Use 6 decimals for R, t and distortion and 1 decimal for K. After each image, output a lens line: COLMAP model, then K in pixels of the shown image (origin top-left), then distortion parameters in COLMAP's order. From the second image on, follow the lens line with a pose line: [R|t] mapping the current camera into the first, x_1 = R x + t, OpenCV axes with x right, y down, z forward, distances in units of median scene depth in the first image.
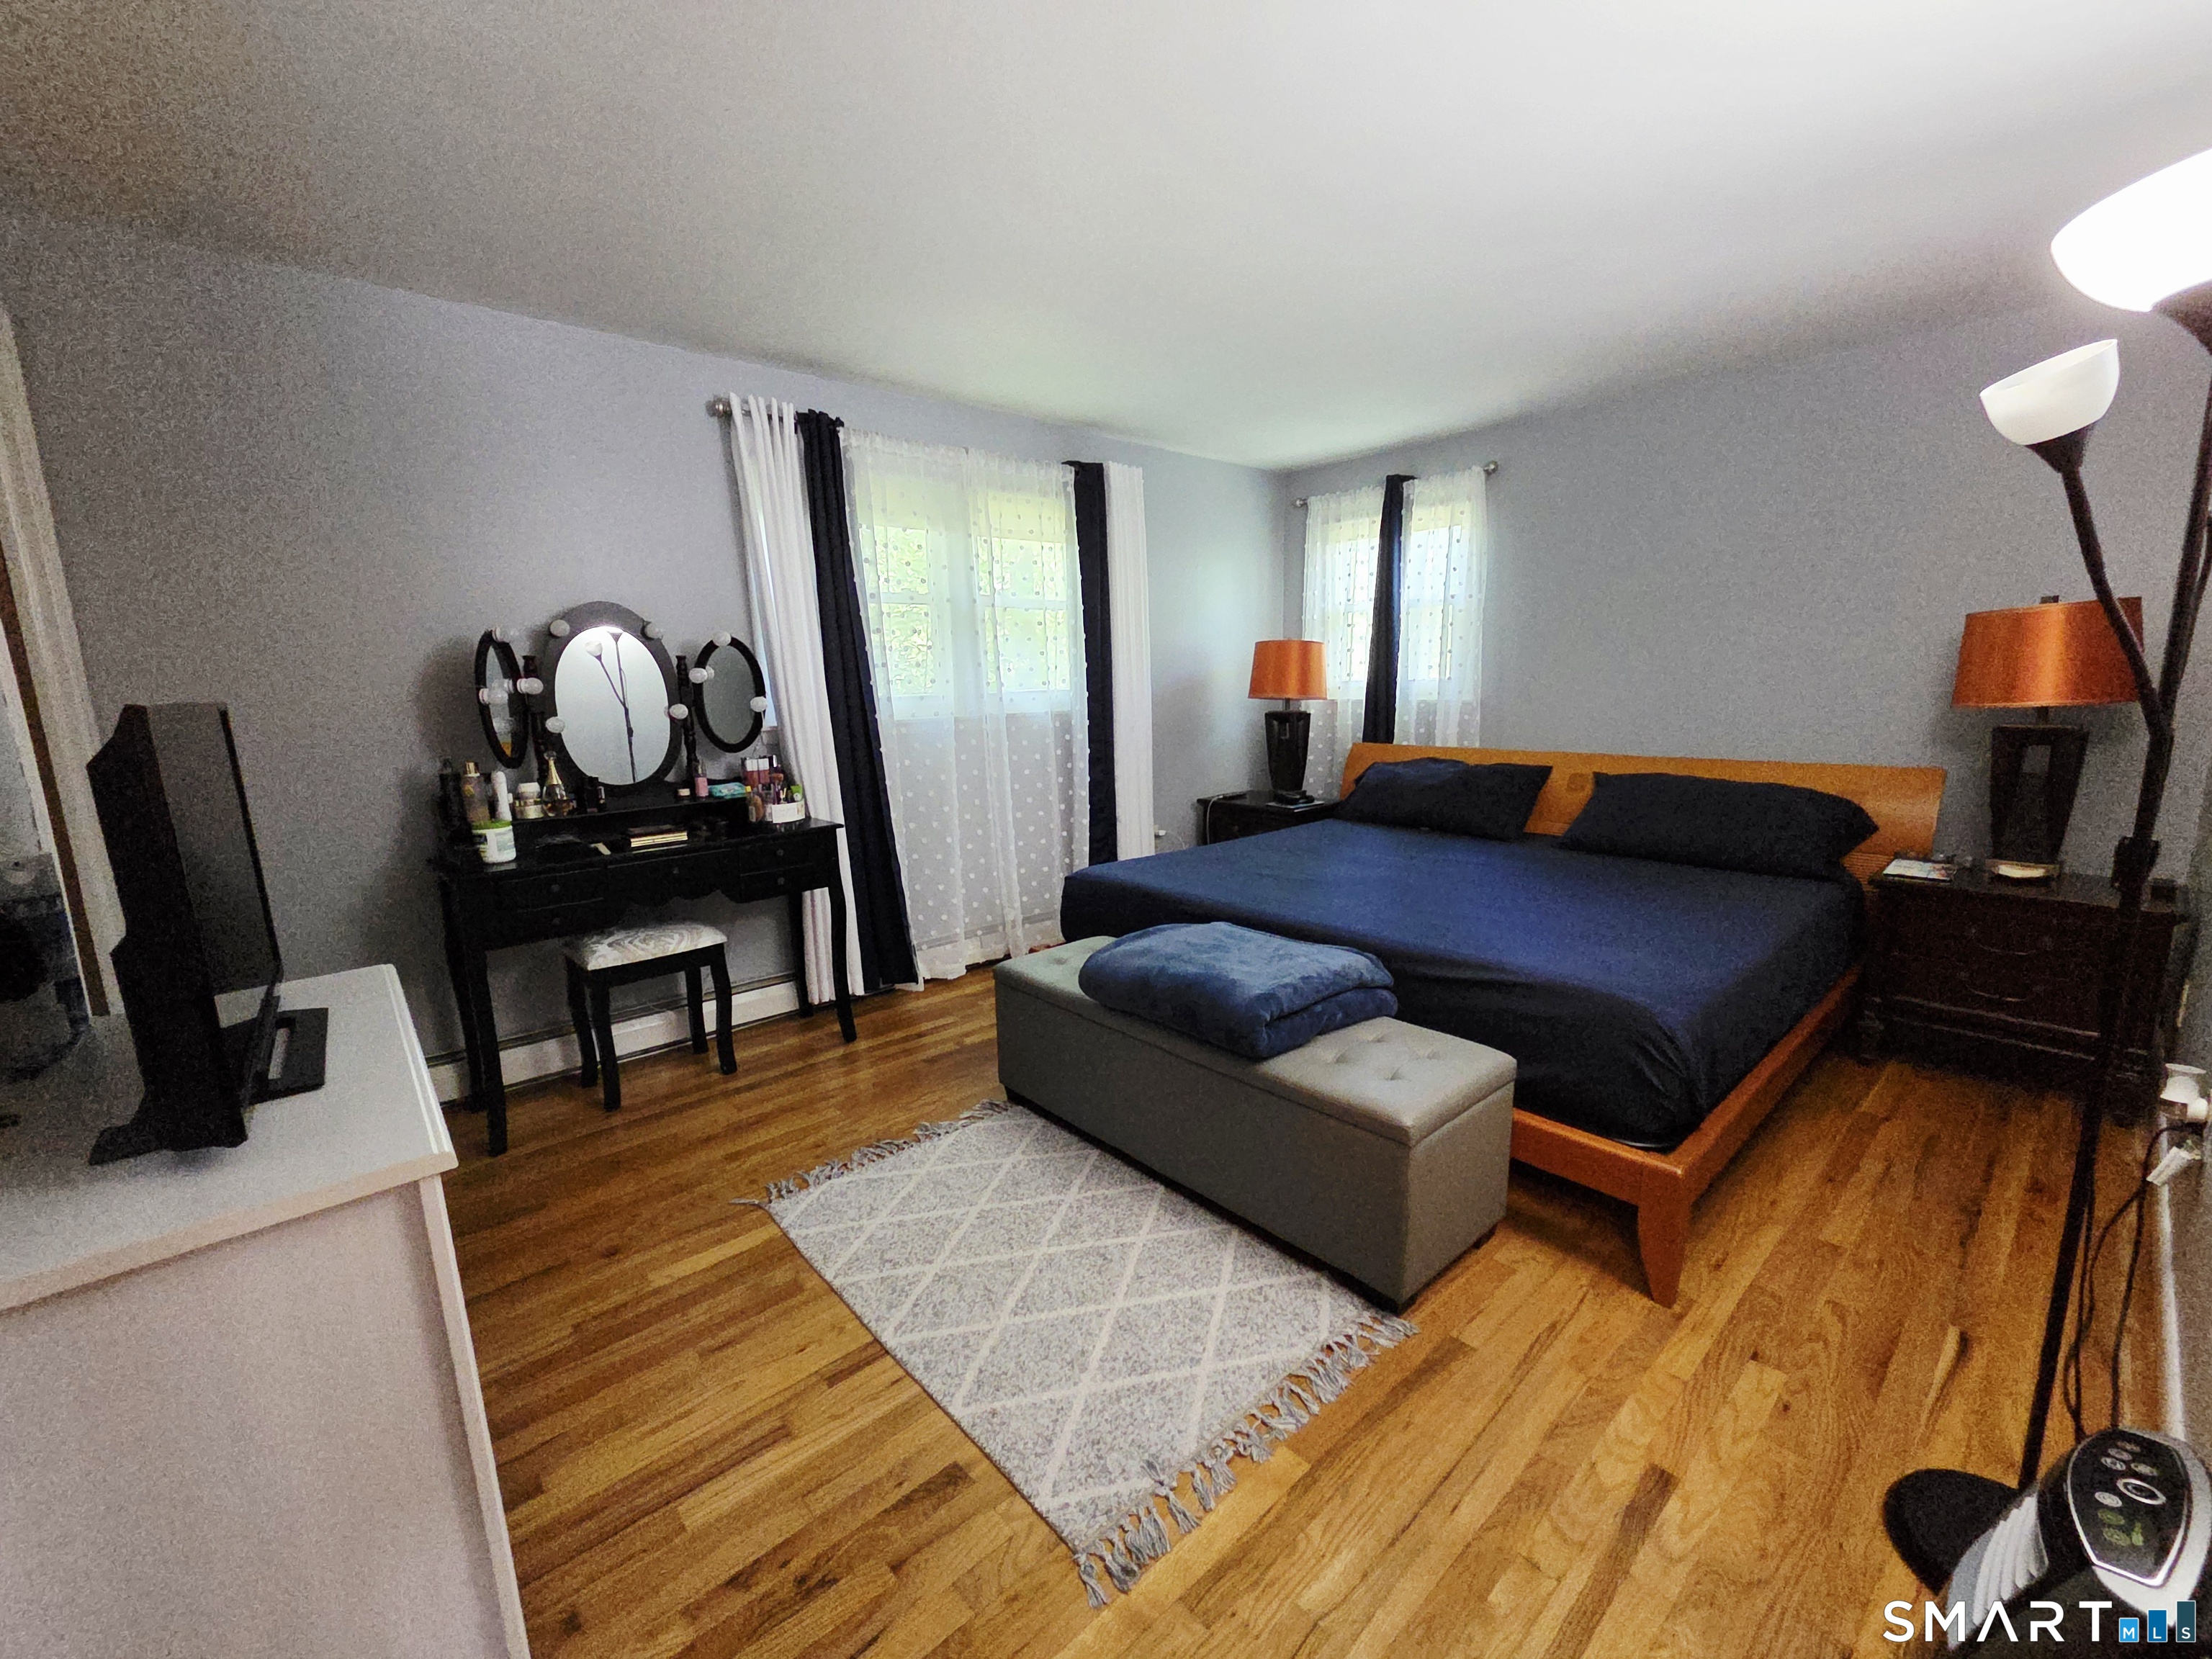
lens RADIAL K [[907.0, 0, 1118.7], [0, 907.0, 841.7], [0, 0, 1]] dist [-0.000197, -0.000189]
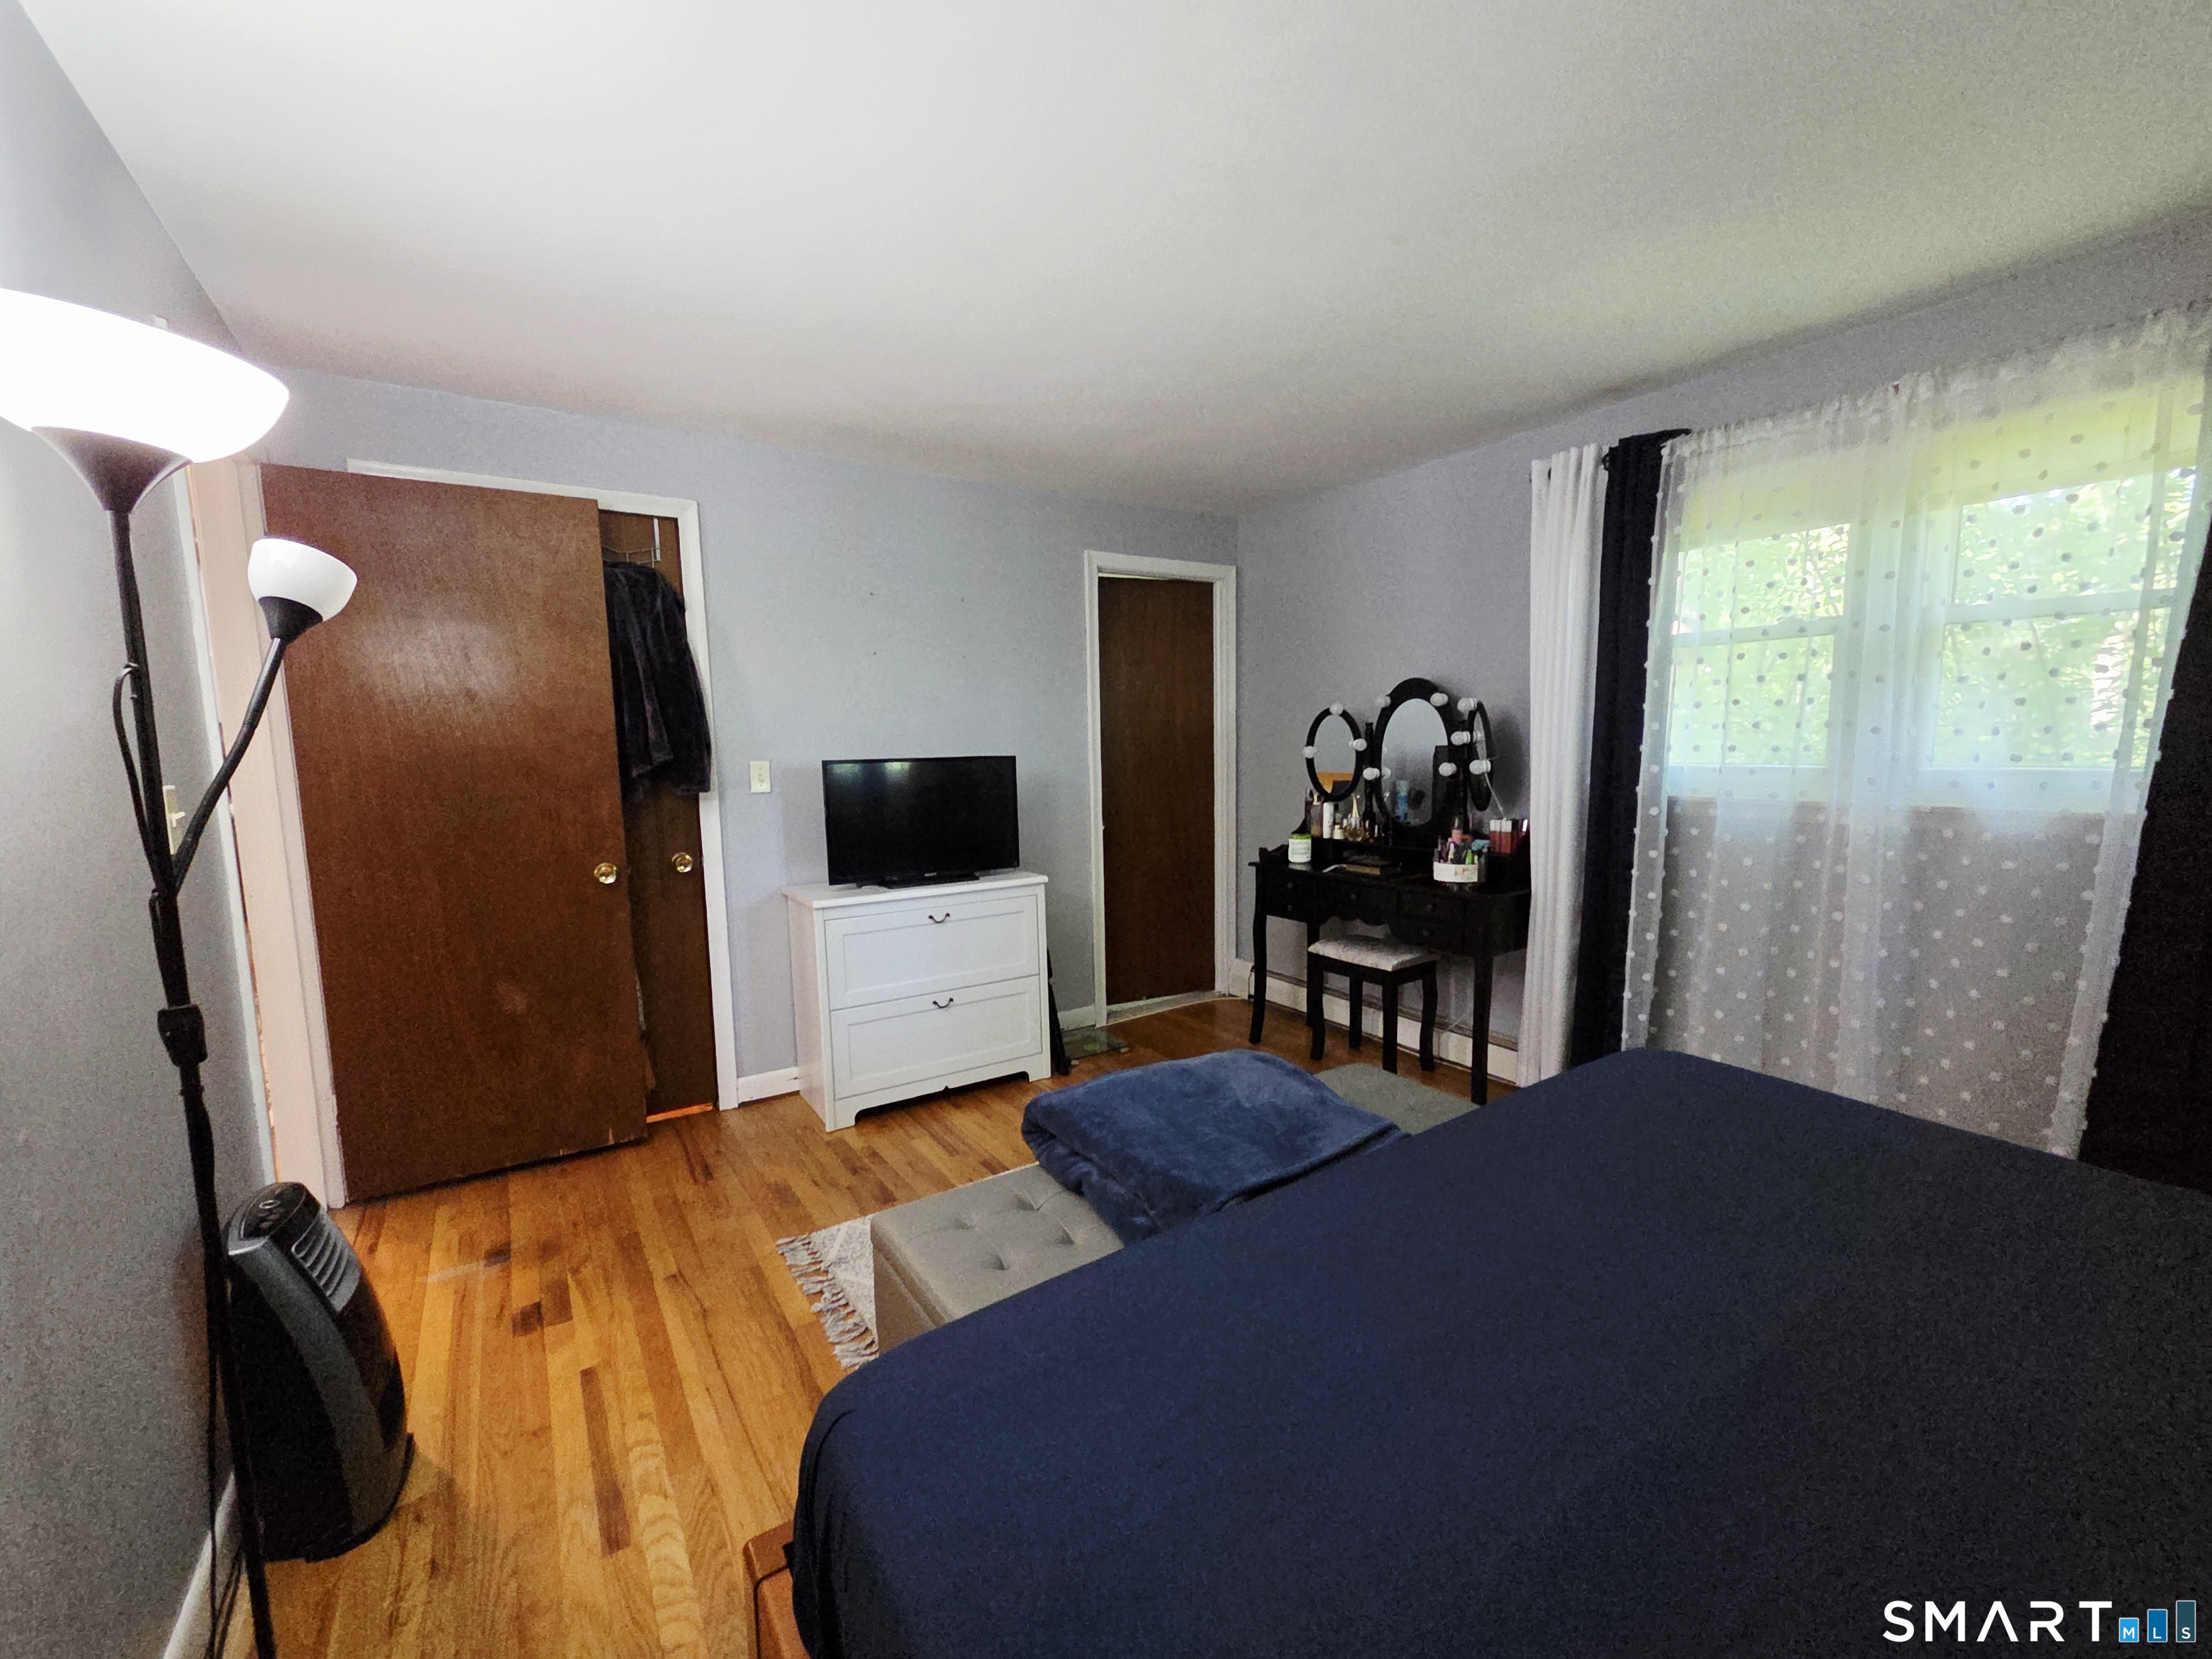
lens RADIAL K [[907.0, 0, 1118.7], [0, 907.0, 841.7], [0, 0, 1]] dist [-0.000197, -0.000189]
pose [[-0.135819, 0.148981, -0.979468, 0.784826], [-0.158677, 0.972596, 0.169939, -0.206384], [0.977944, 0.178500, -0.108457, 0.841380]]
